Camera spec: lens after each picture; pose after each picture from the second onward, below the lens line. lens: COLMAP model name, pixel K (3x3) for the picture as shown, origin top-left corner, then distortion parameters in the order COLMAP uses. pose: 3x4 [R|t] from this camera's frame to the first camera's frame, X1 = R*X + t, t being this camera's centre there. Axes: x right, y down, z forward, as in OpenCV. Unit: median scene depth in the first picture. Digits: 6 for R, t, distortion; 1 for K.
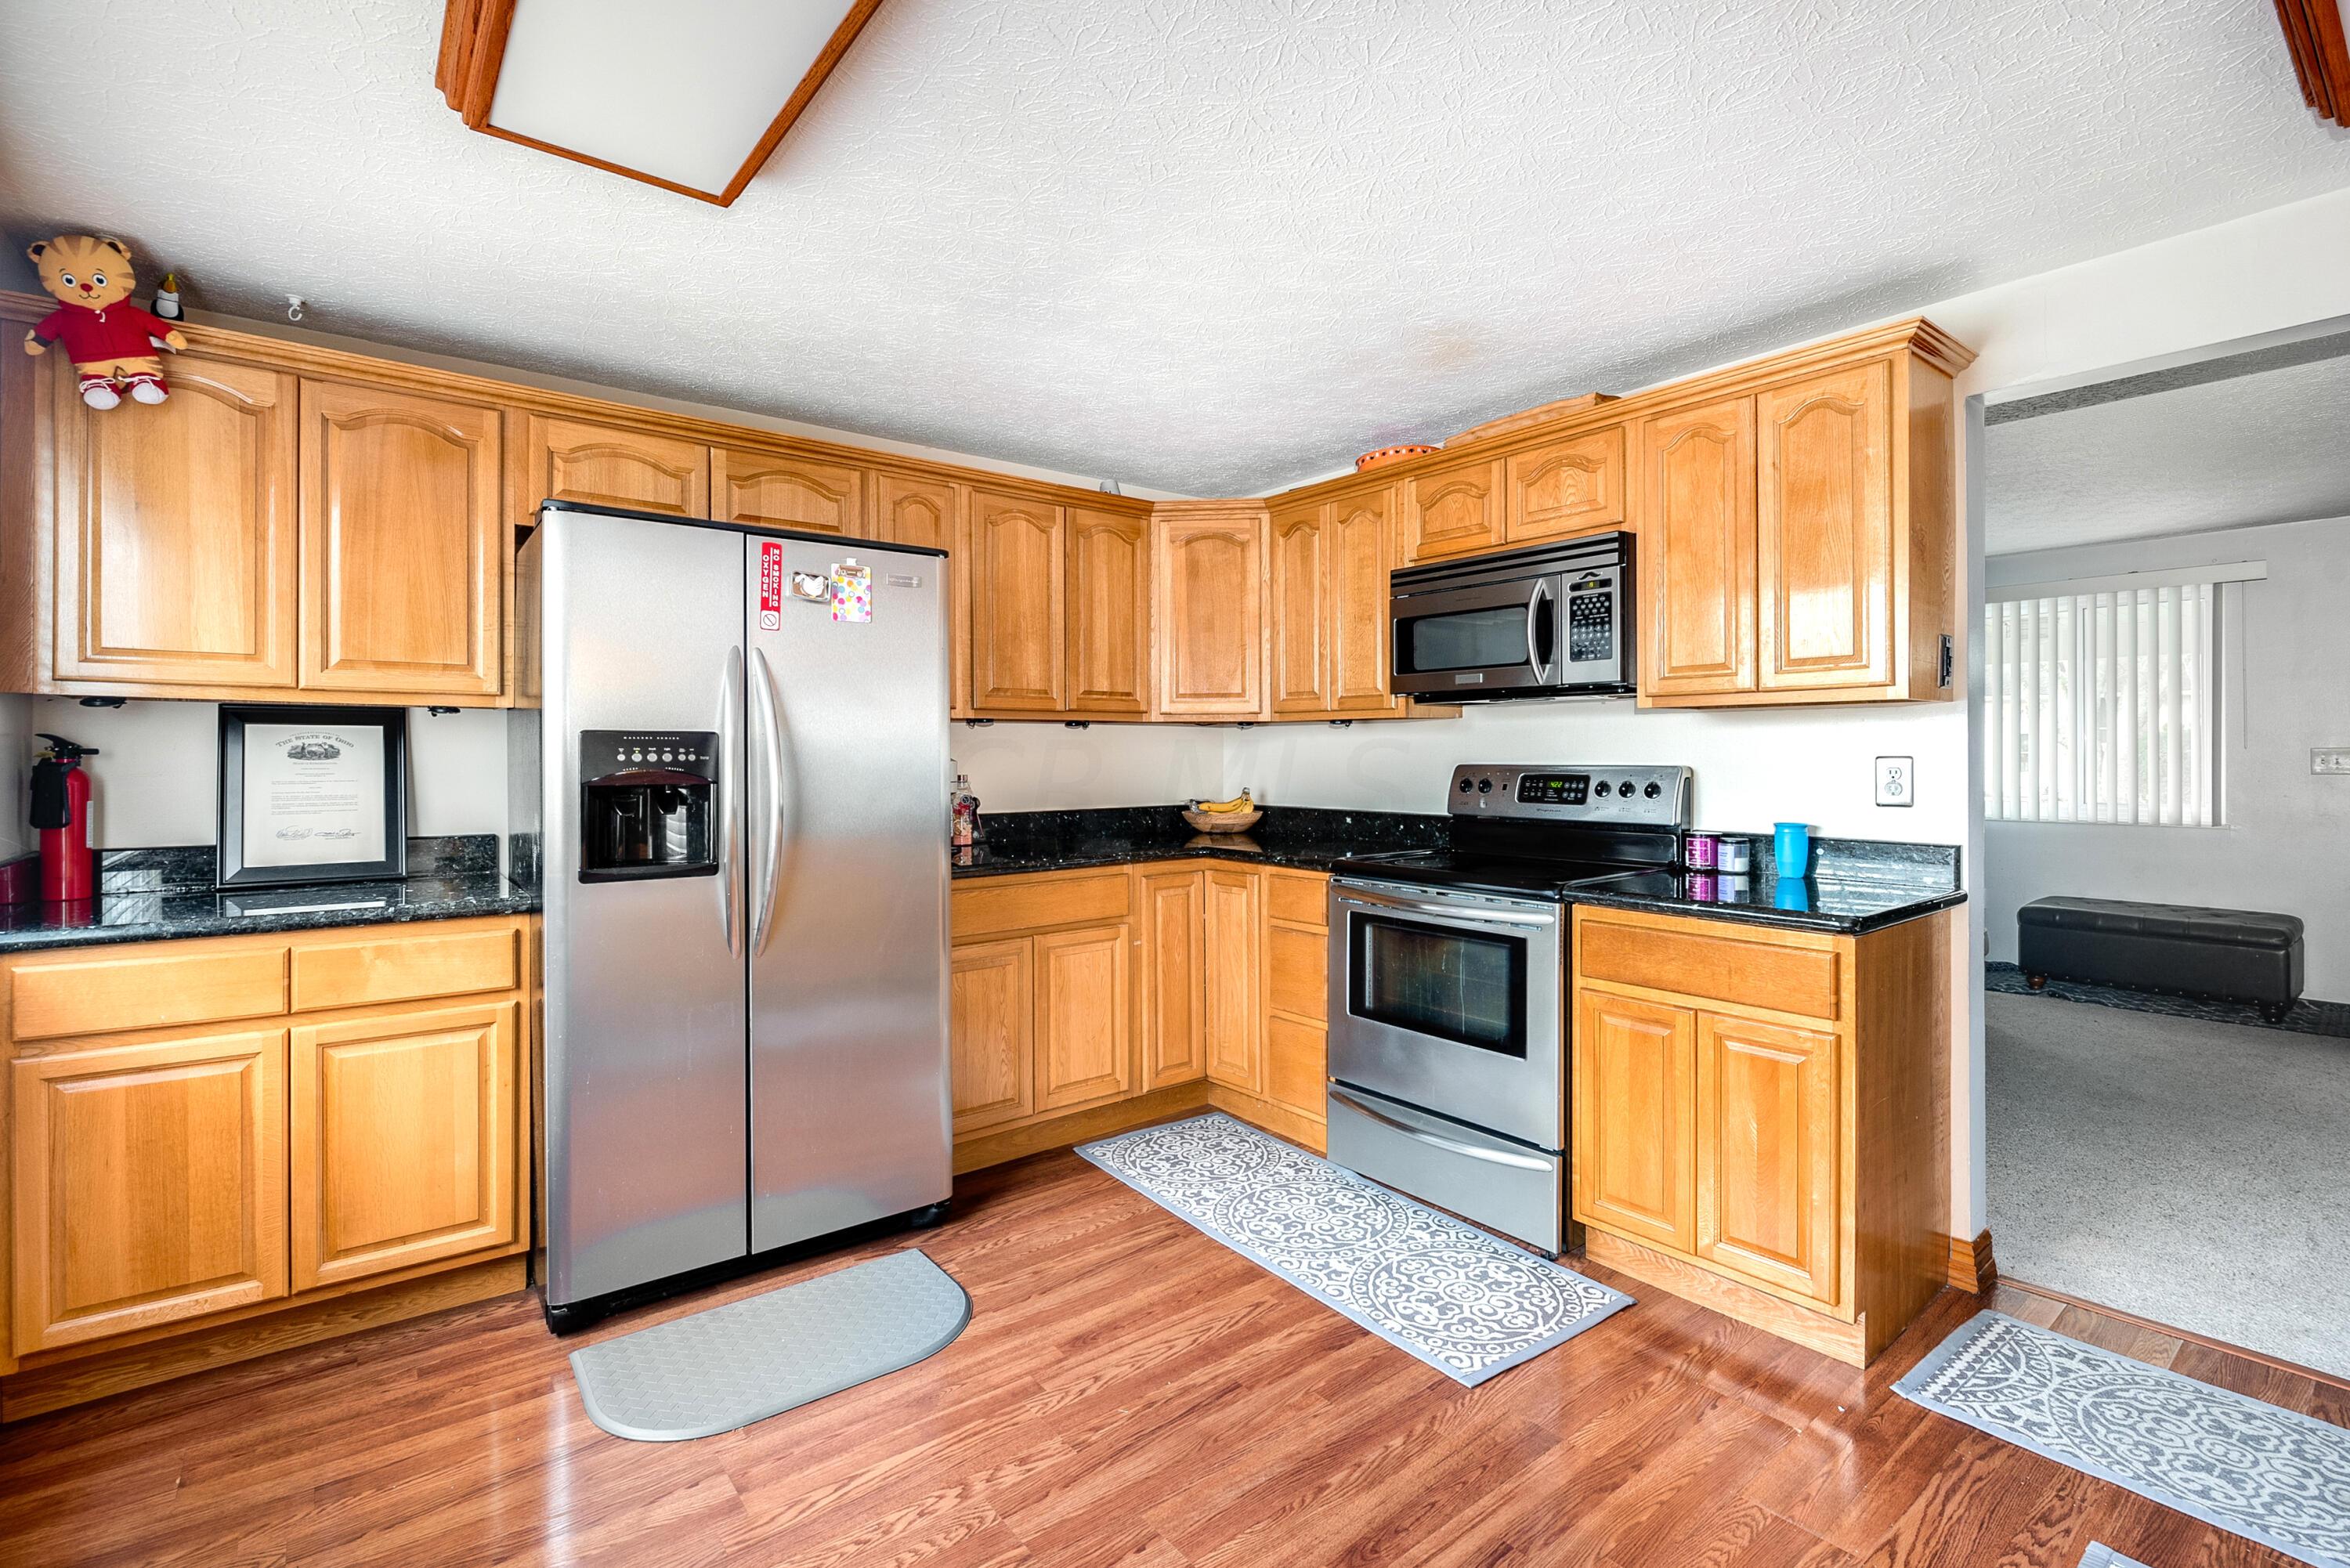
lens RADIAL K [[1052.6, 0, 1180.1], [0, 1052.6, 773.3], [0, 0, 1]] dist [-0.018586, 0.000010]
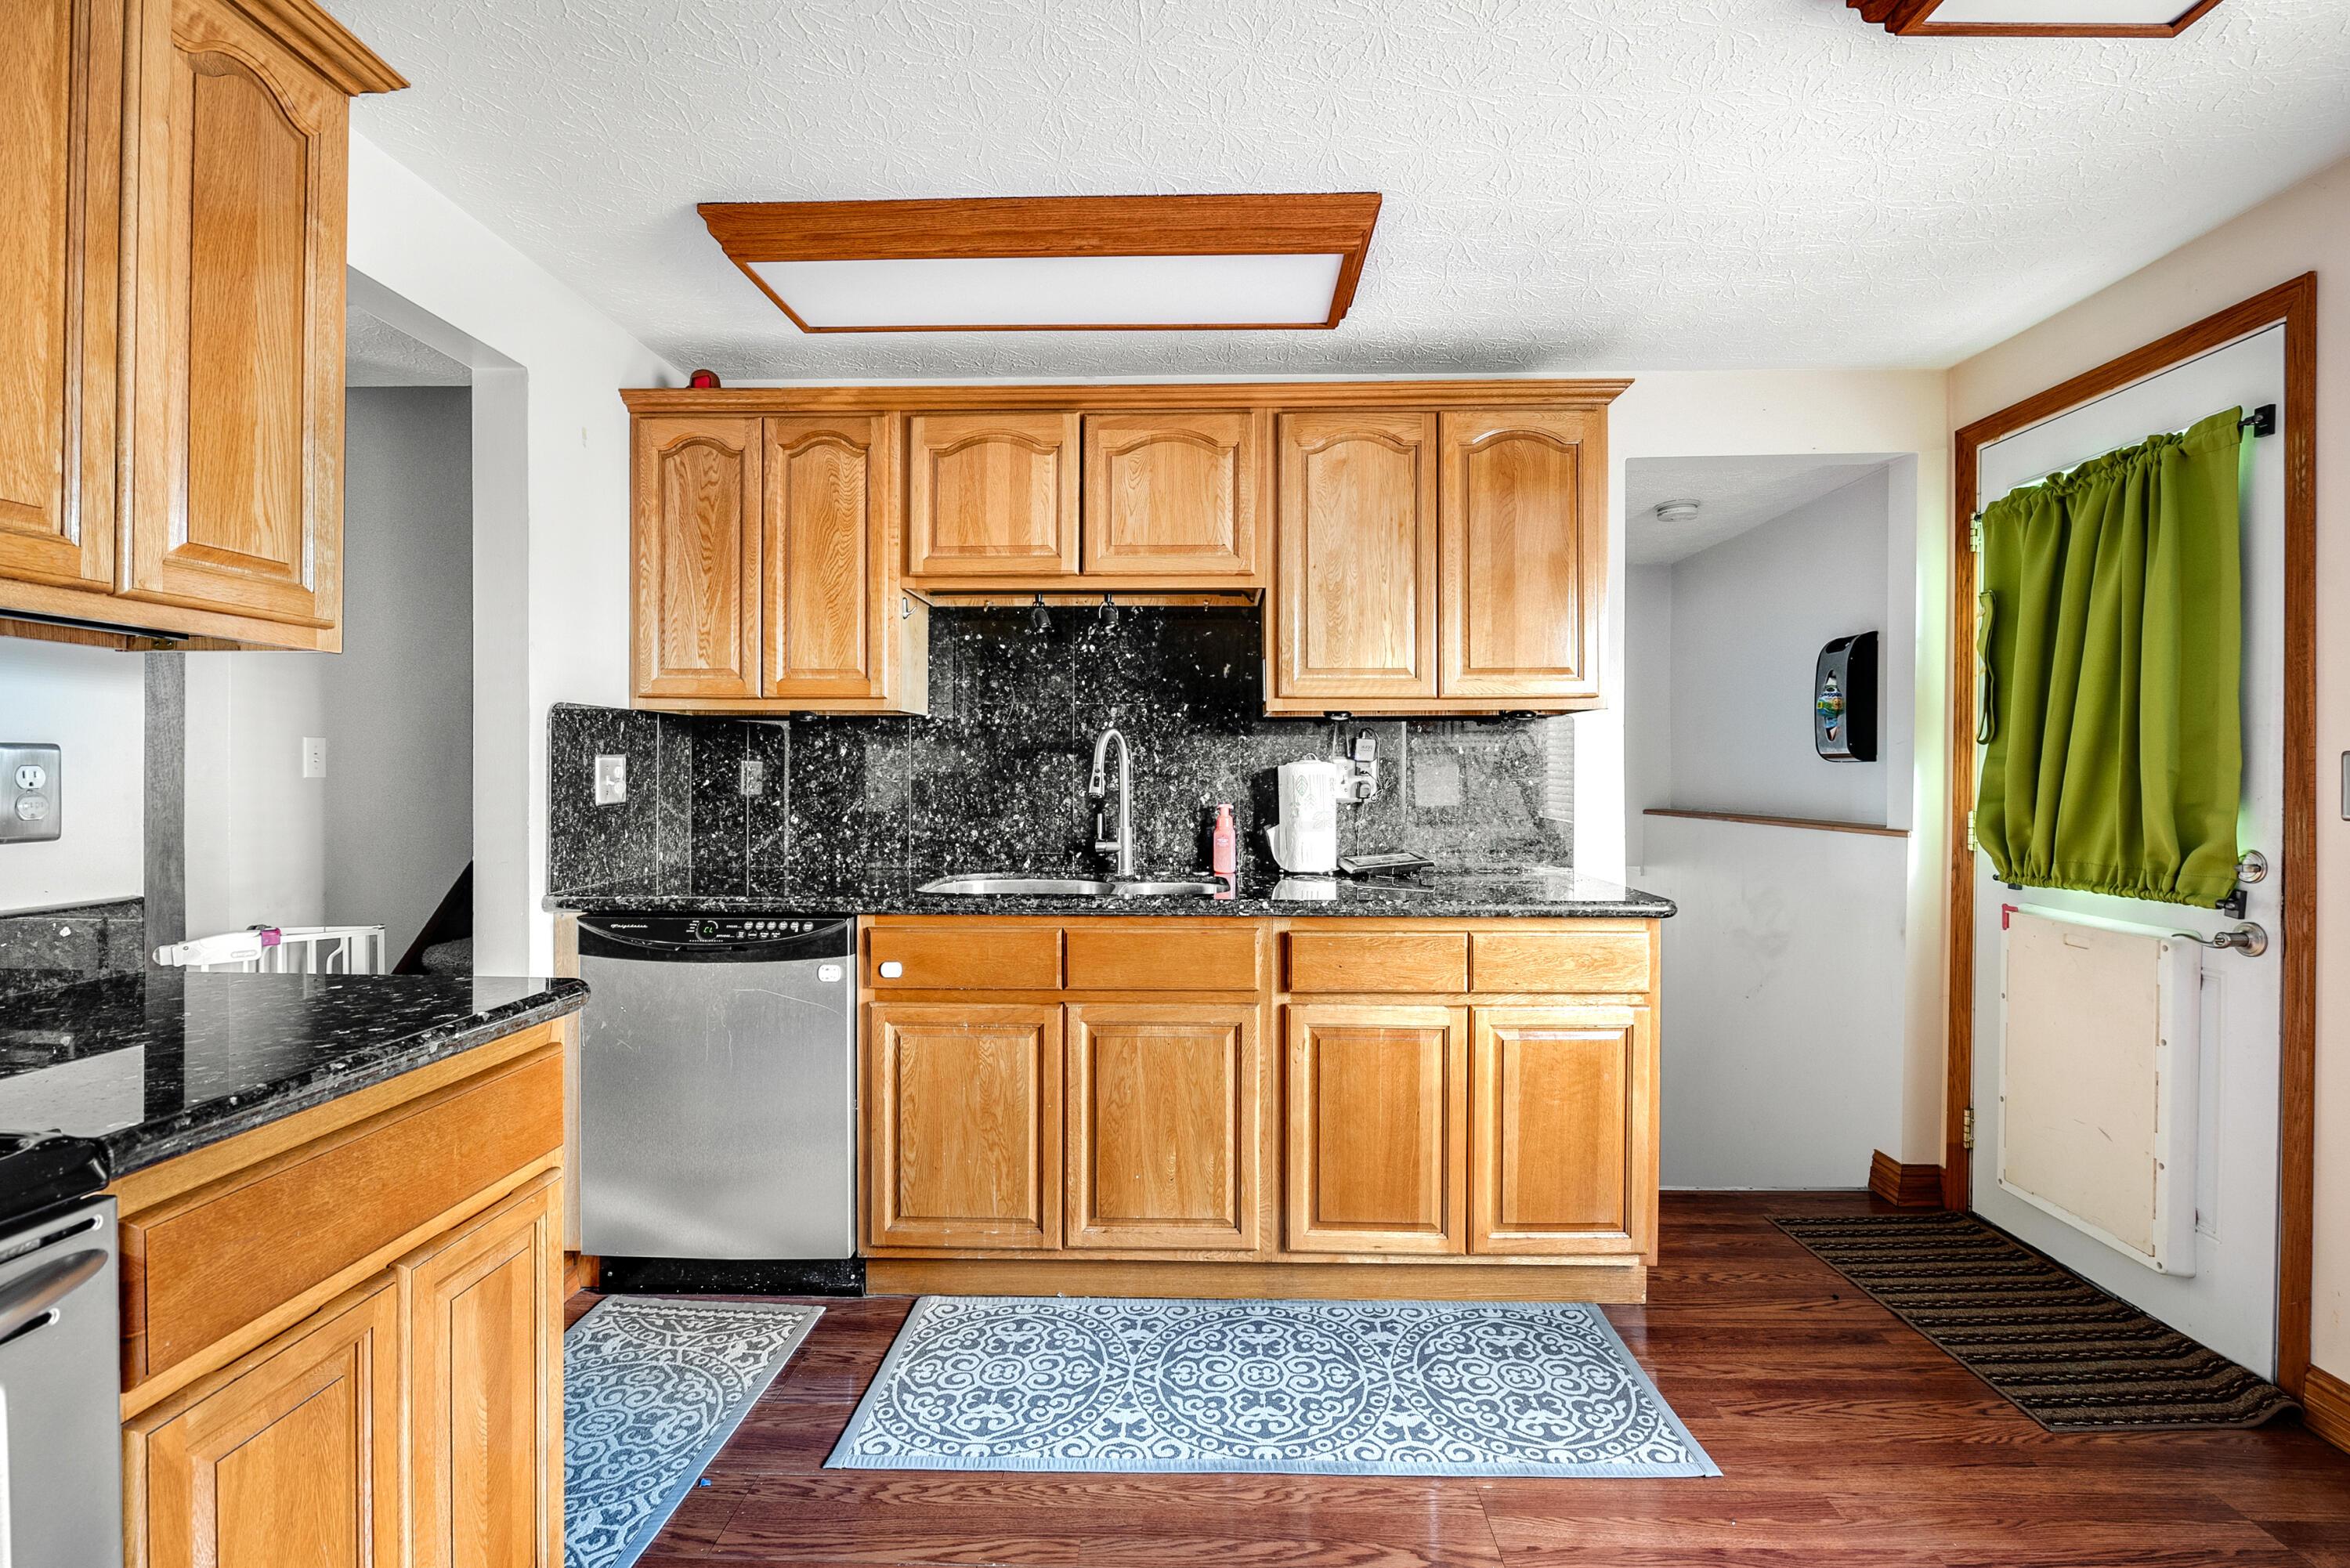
lens RADIAL K [[1052.6, 0, 1180.1], [0, 1052.6, 773.3], [0, 0, 1]] dist [-0.018586, 0.000010]
pose [[-0.774417, 0.000232, 0.632676, -0.062480], [0.013958, 0.999763, 0.016718, -0.000460], [-0.632522, 0.021777, -0.774236, 0.965068]]
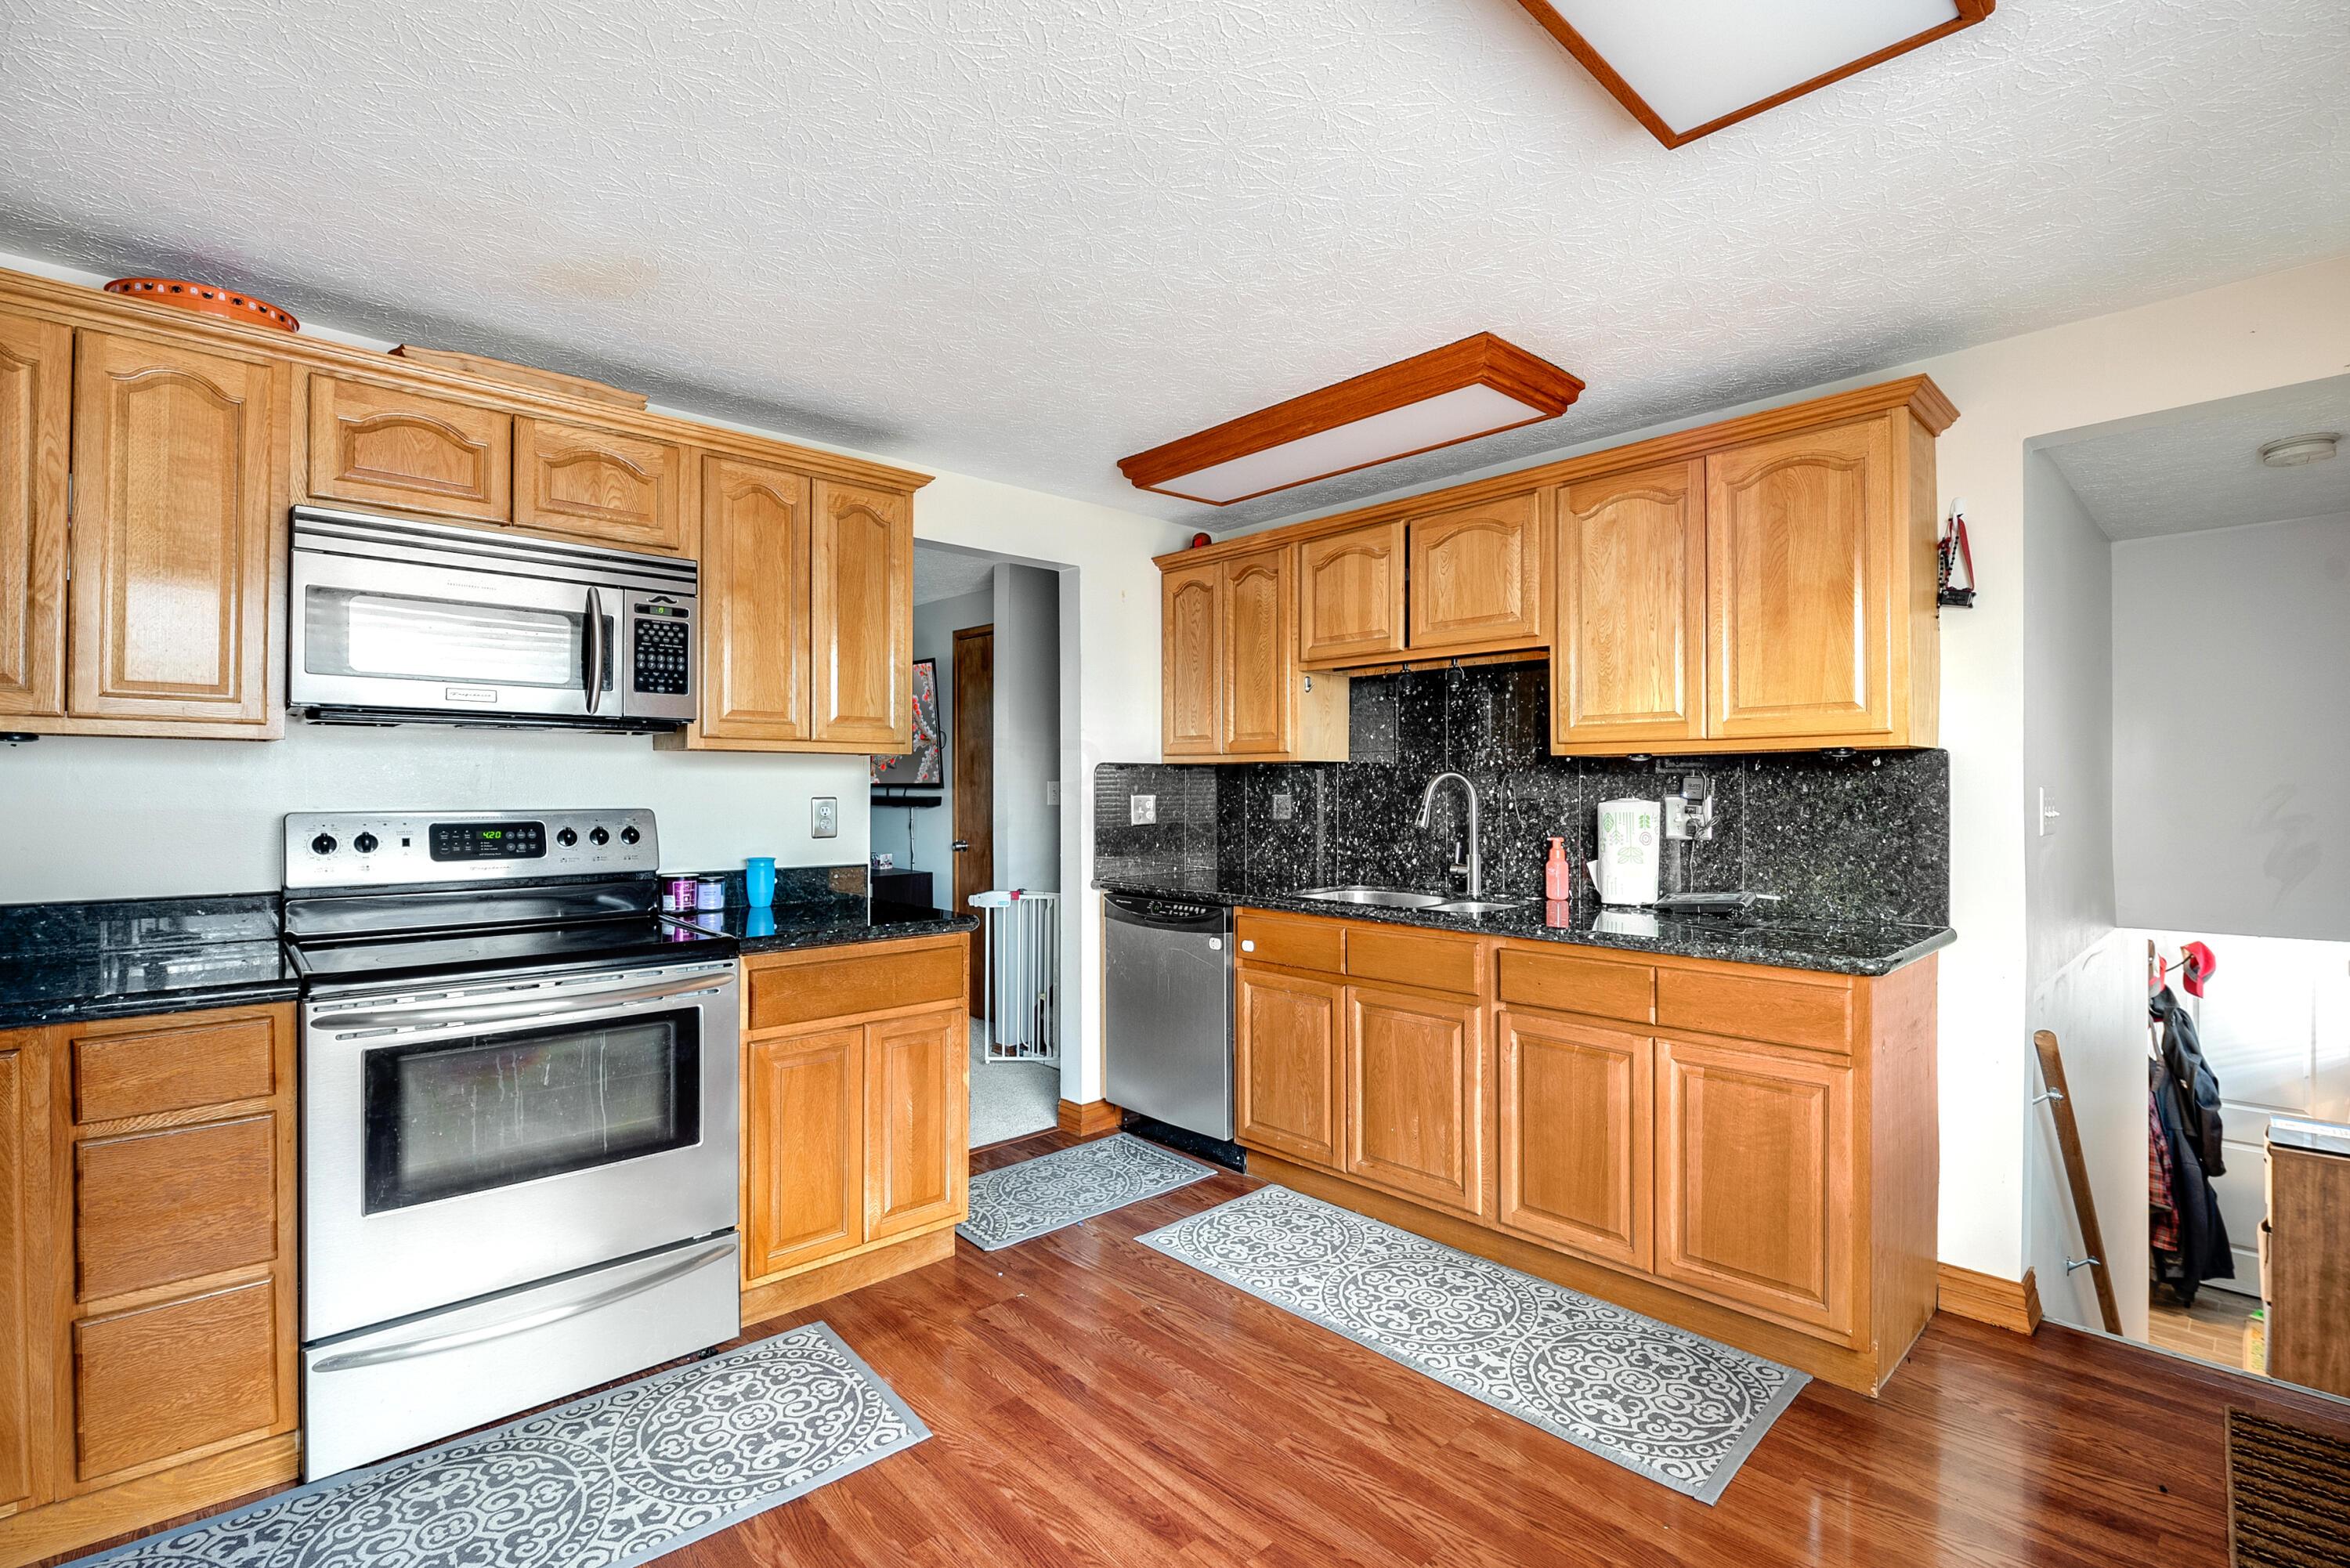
lens RADIAL K [[1047.0, 0, 1179.9], [0, 1047.0, 782.0], [0, 0, 1]] dist [-0.050744, 0.010854]
pose [[-0.087461, 0.007015, 0.996143, -0.544611], [0.022330, 0.999738, -0.005080, -0.016352], [-0.995918, 0.021799, -0.087595, 0.638389]]
